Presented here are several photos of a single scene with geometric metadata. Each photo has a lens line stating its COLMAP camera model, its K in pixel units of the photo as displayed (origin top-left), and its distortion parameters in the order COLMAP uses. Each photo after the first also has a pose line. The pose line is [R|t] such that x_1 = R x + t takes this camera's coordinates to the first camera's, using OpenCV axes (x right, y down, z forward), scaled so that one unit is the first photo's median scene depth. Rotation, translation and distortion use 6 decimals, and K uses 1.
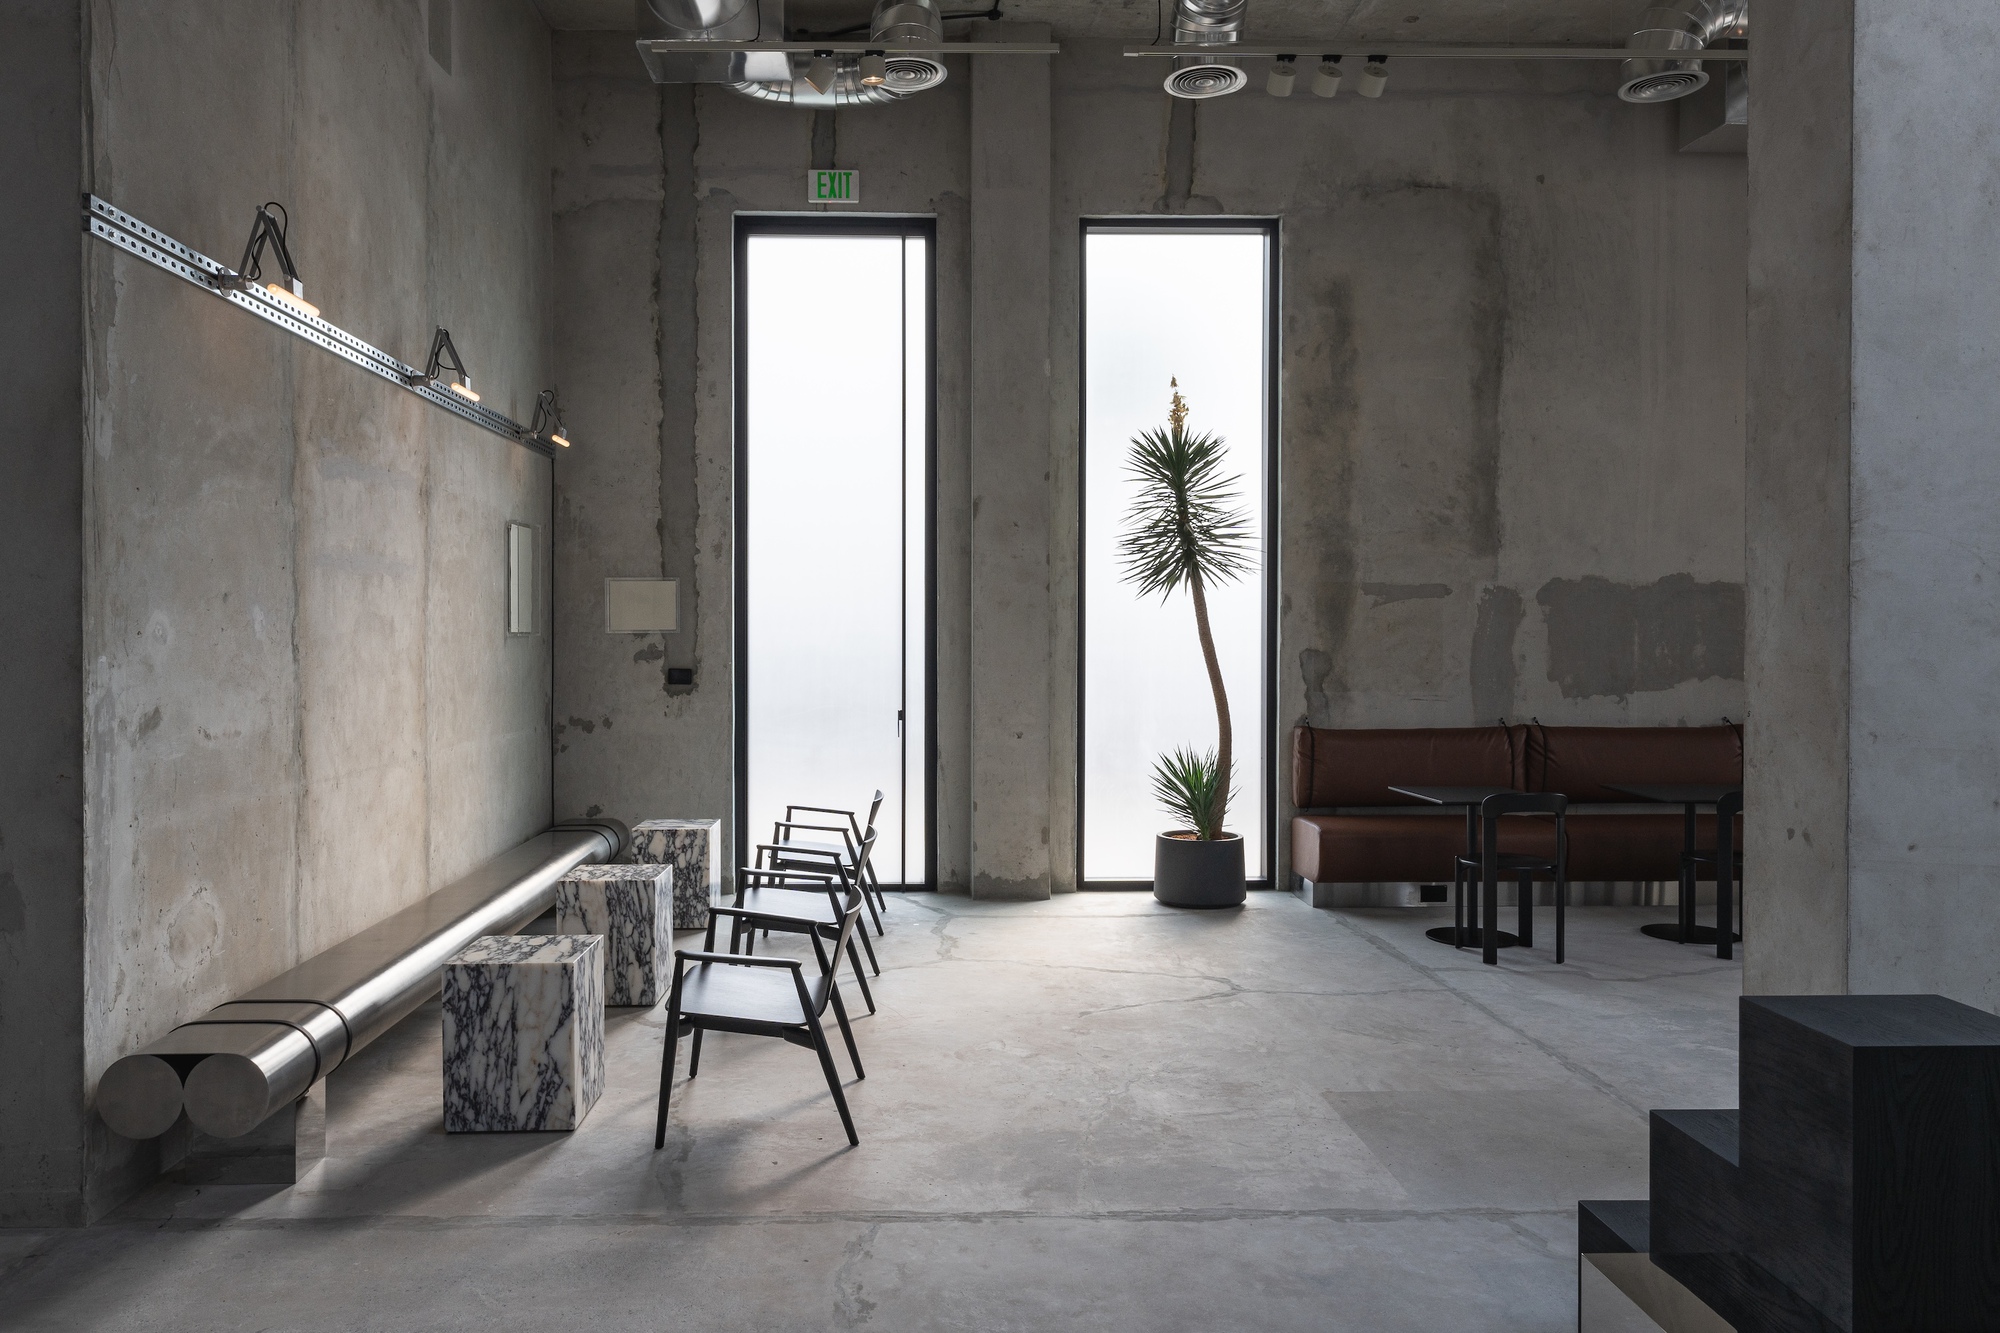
lens RADIAL K [[1442.2, 0, 899.1], [0, 1442.2, 652.3], [0, 0, 1]] dist [-0.009271, -0.005098]
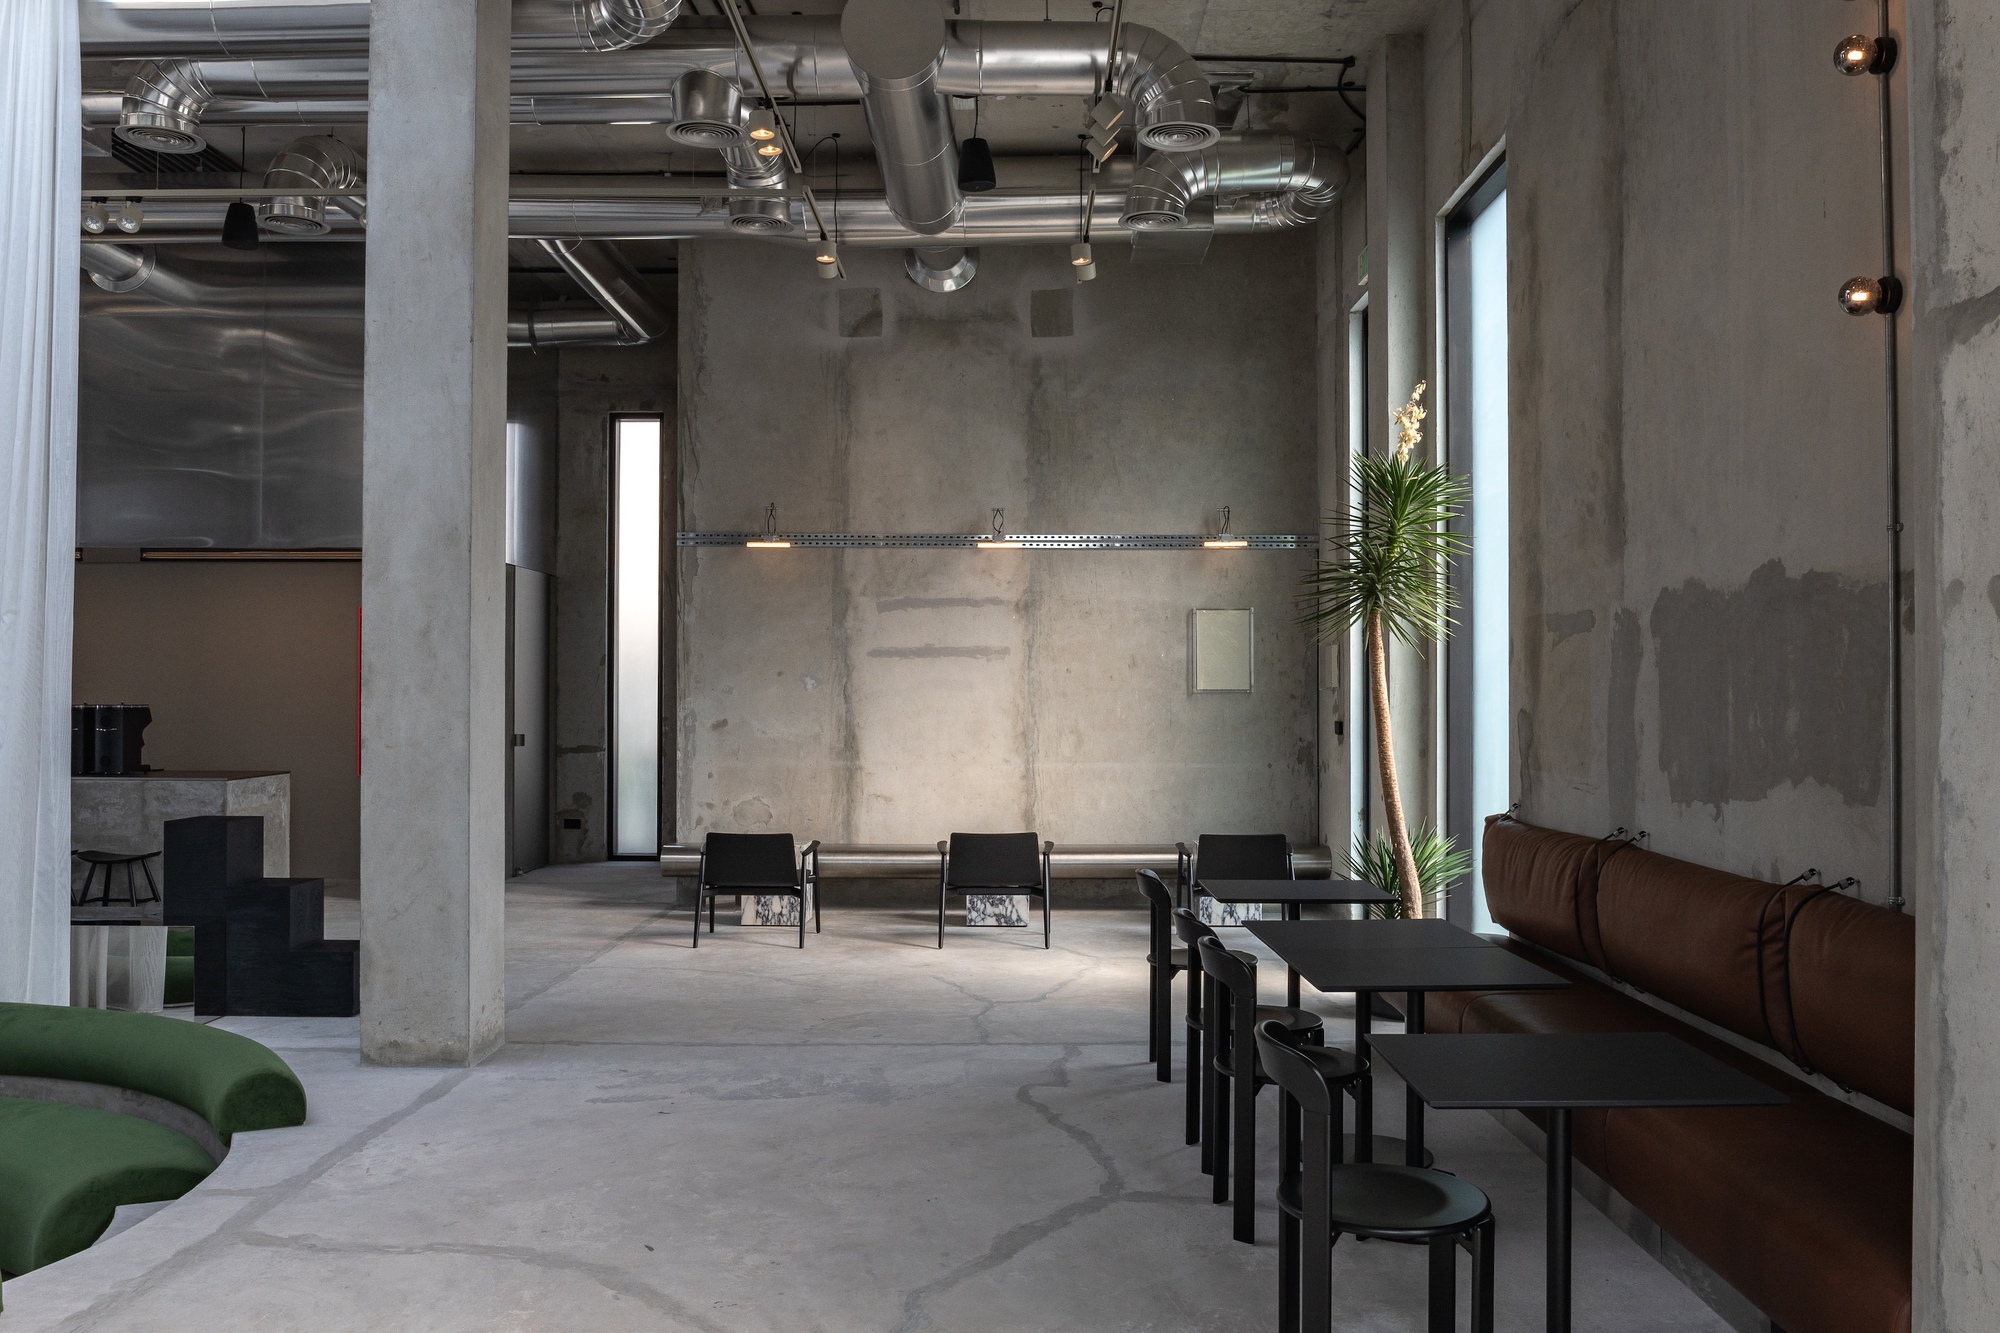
lens RADIAL K [[1528.5, 0, 1000.0], [0, 1528.5, 666.5], [0, 0, 1]] dist [-0.029469, -0.003853]
pose [[-0.027289, -0.016801, -0.999486, 1.113142], [-0.012944, 0.999781, -0.016453, -0.008122], [0.999544, 0.012488, -0.027500, 0.795769]]
